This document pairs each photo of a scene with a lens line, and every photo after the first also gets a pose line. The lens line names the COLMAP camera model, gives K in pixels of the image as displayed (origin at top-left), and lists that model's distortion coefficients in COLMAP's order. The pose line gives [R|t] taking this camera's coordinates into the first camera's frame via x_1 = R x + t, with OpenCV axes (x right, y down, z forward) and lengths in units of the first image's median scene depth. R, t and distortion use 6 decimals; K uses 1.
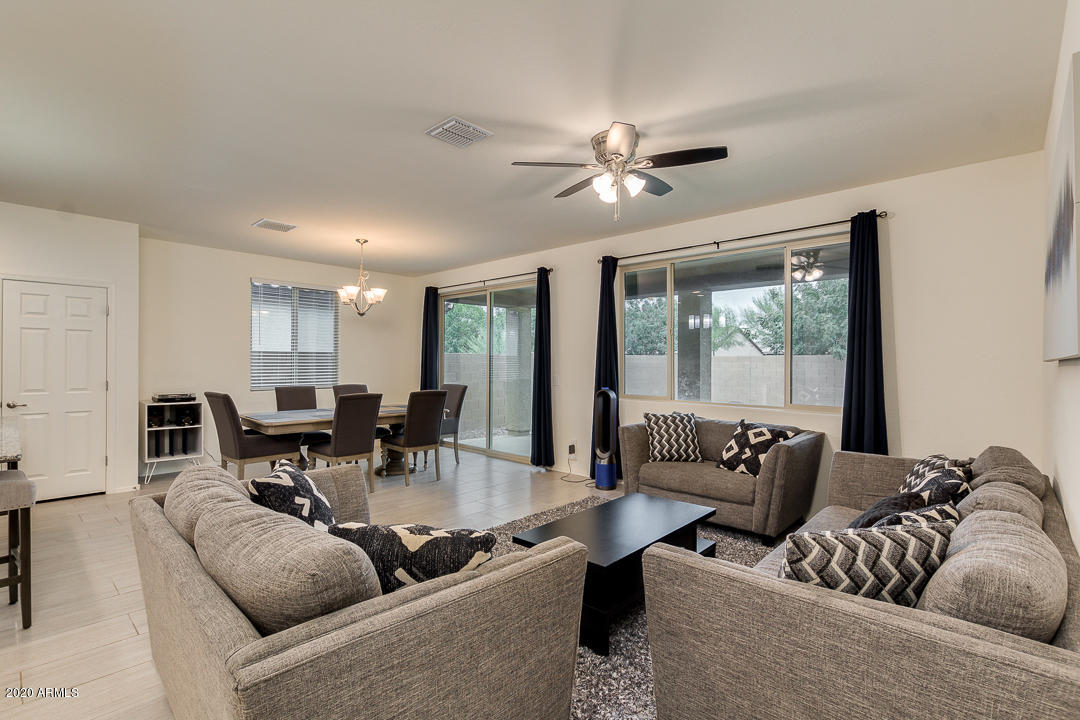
lens RADIAL K [[500.4, 0, 543.4], [0, 500.4, 361.0], [0, 0, 1]] dist [0.005029, -0.002599]
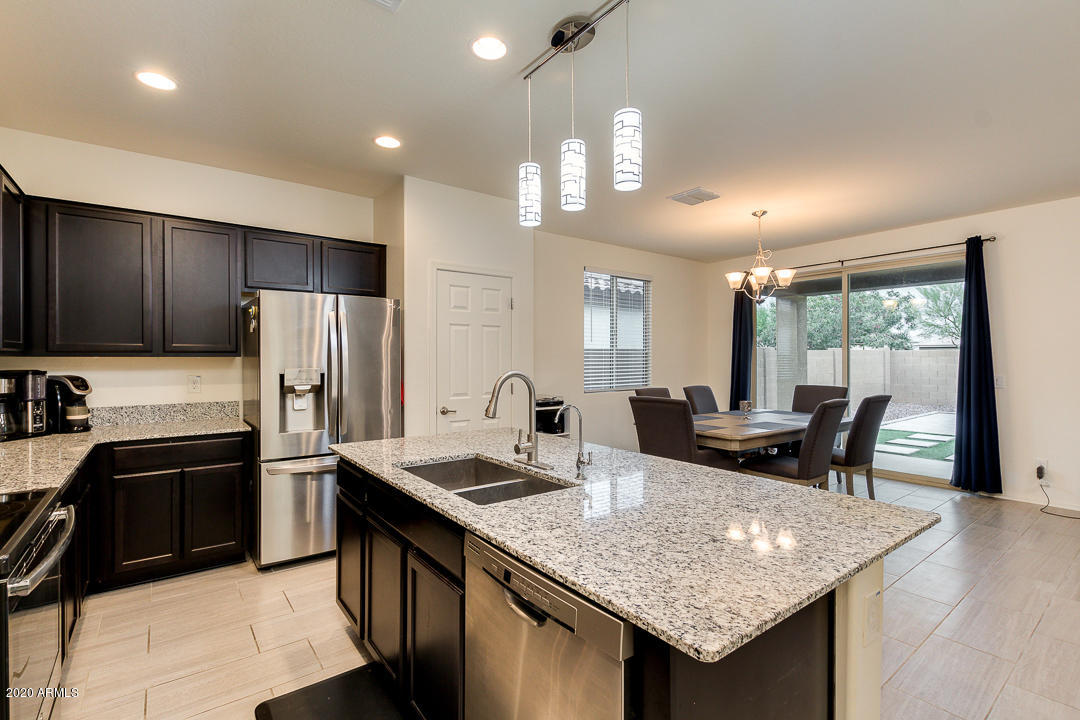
lens RADIAL K [[500.4, 0, 538.6], [0, 500.4, 359.2], [0, 0, 1]] dist [0.005029, -0.002599]
pose [[0.983974, -0.008808, -0.178094, -0.535737], [0.008520, 0.999961, -0.002383, 0.000370], [0.178108, 0.000828, 0.984011, 0.114165]]
